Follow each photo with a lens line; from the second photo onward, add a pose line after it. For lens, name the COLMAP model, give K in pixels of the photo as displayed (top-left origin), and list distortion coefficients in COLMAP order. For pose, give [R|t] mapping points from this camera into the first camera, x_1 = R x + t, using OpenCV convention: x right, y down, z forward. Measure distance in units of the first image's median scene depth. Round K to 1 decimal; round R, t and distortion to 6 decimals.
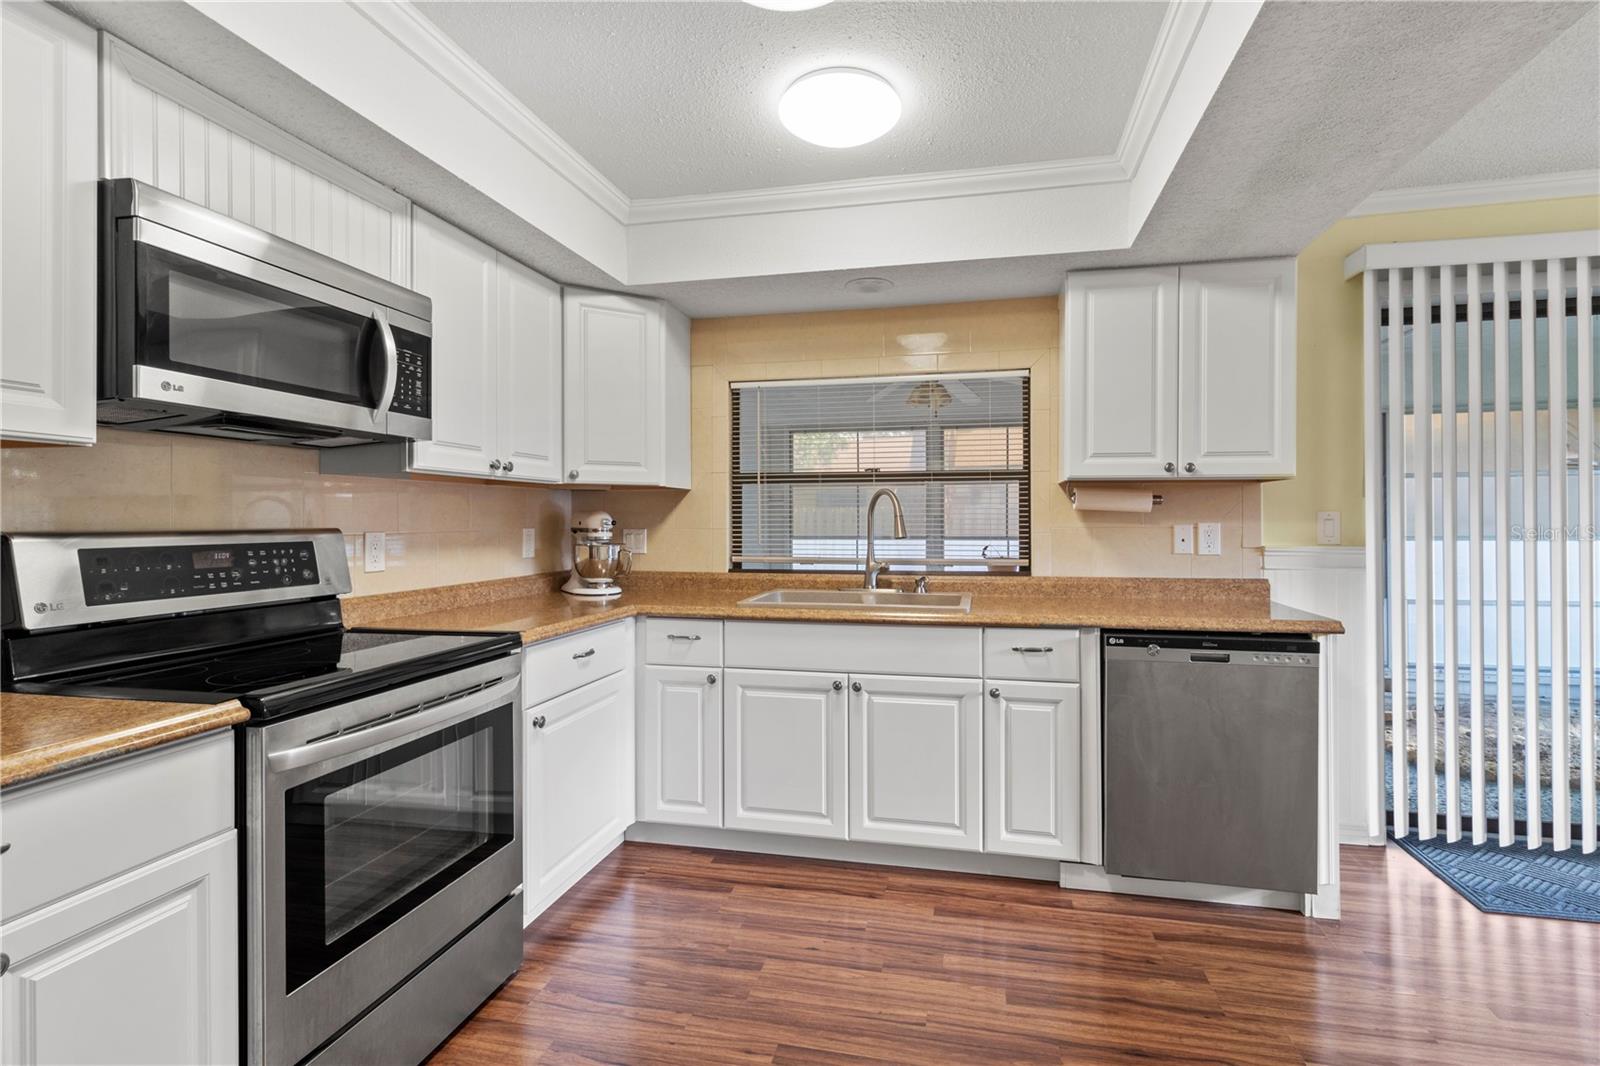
lens RADIAL K [[761.6, 0, 823.6], [0, 761.6, 515.7], [0, 0, 1]] dist [-0.001319, -0.000557]
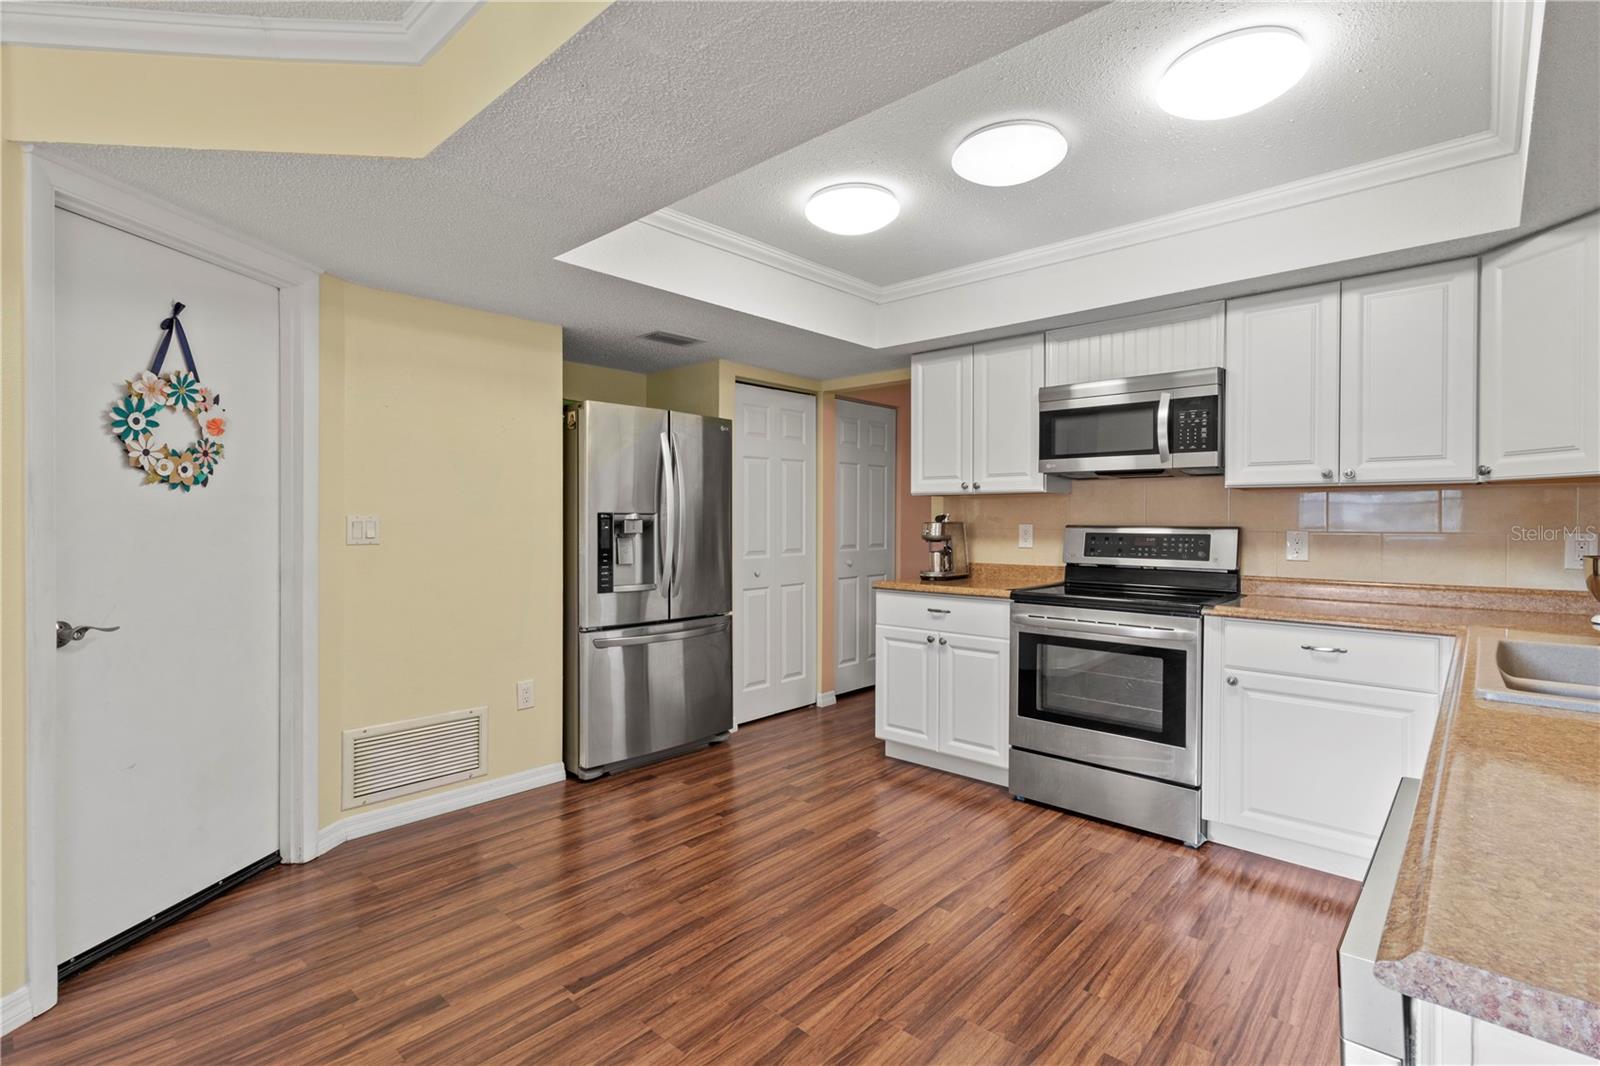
lens RADIAL K [[745.0, 0, 805.0], [0, 745.0, 517.0], [0, 0, 1]] dist [-0.000589, 0.000025]
pose [[-0.509691, 0.000396, -0.860357, 0.887670], [0.003269, 0.999994, -0.001476, -0.002720], [0.860351, -0.003565, -0.509689, 0.853447]]
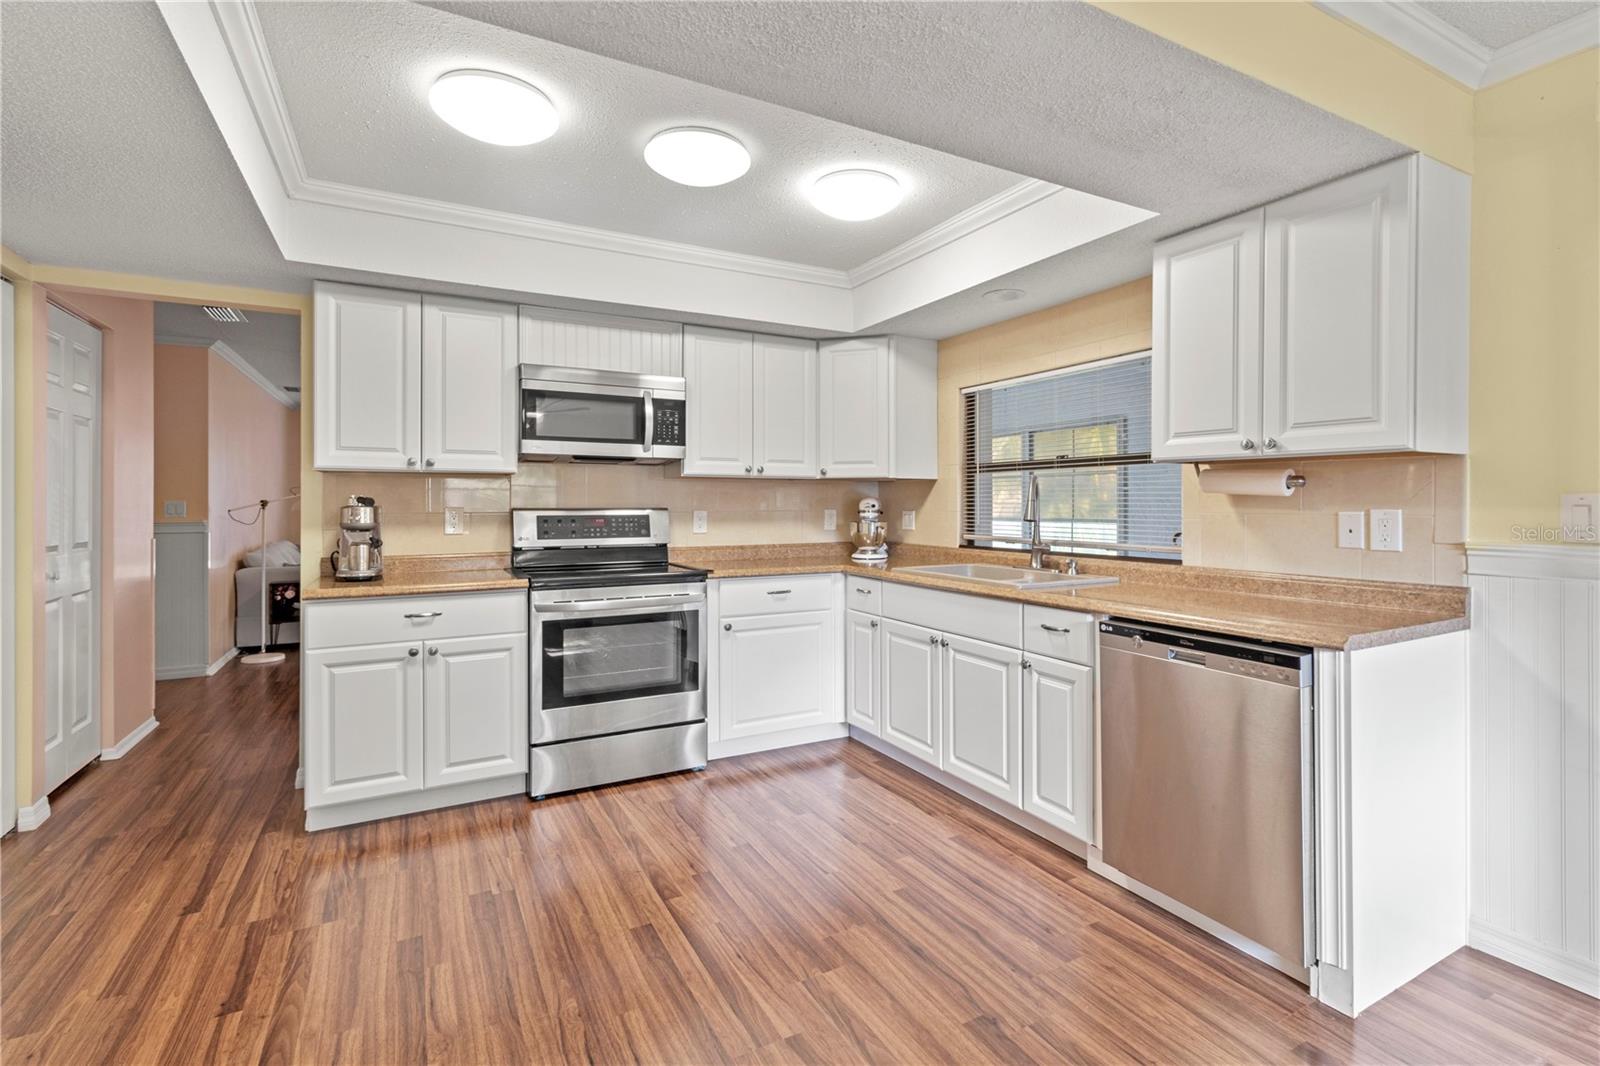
lens RADIAL K [[749.4, 0, 813.1], [0, 749.4, 501.0], [0, 0, 1]] dist [-0.001664, -0.000427]
pose [[0.652569, -0.000513, -0.757729, 0.808922], [0.002689, 0.999995, 0.001639, -0.001829], [0.757725, -0.003107, 0.652567, 0.074040]]
